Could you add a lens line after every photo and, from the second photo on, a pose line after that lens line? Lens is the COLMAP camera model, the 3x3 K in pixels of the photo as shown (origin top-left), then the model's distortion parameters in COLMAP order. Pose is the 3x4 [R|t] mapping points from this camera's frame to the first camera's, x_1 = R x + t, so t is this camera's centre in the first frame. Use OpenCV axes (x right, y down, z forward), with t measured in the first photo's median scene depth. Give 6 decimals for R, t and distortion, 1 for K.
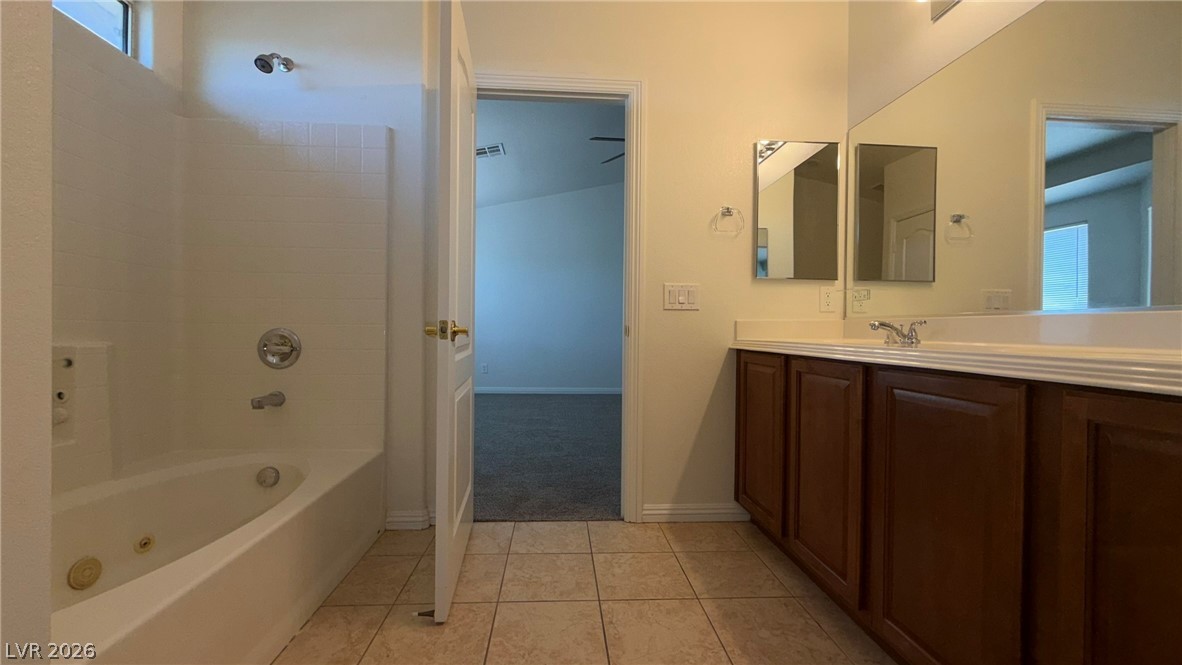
lens RADIAL K [[468.1, 0, 585.9], [0, 468.1, 333.2], [0, 0, 1]] dist [-0.002126, -0.000044]
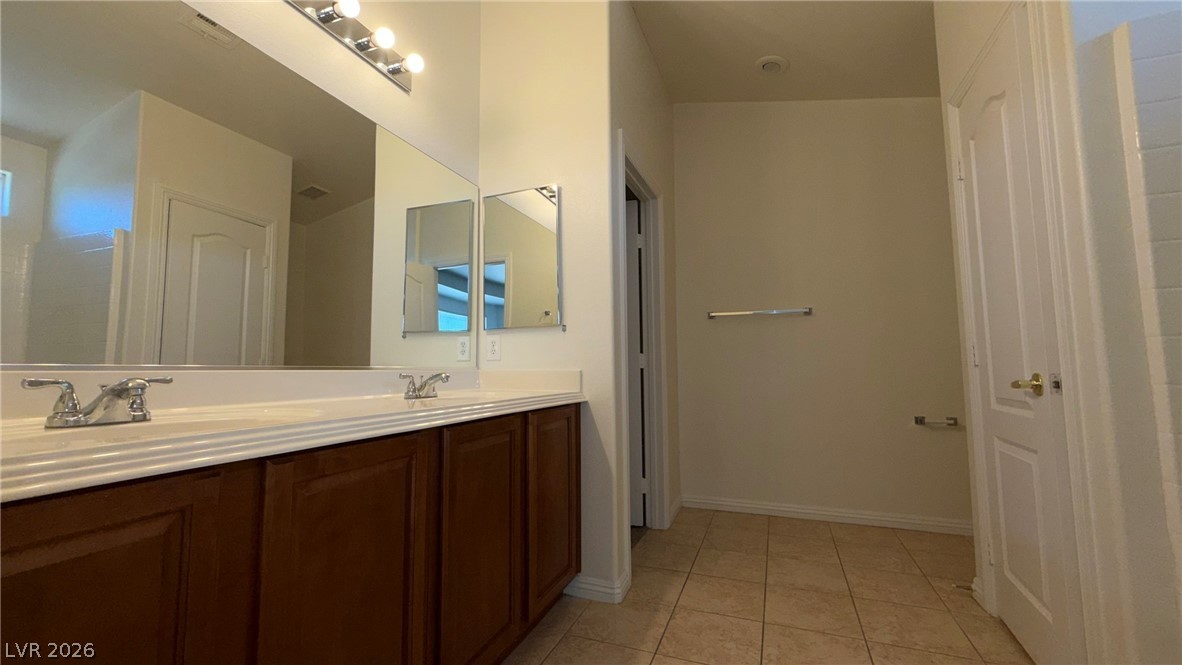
lens RADIAL K [[468.1, 0, 585.9], [0, 468.1, 333.2], [0, 0, 1]] dist [-0.002126, -0.000044]
pose [[-0.904636, 0.032372, 0.424954, -0.004922], [0.001774, 0.997388, -0.072202, -0.024575], [-0.426181, -0.064563, -0.902331, 1.074461]]
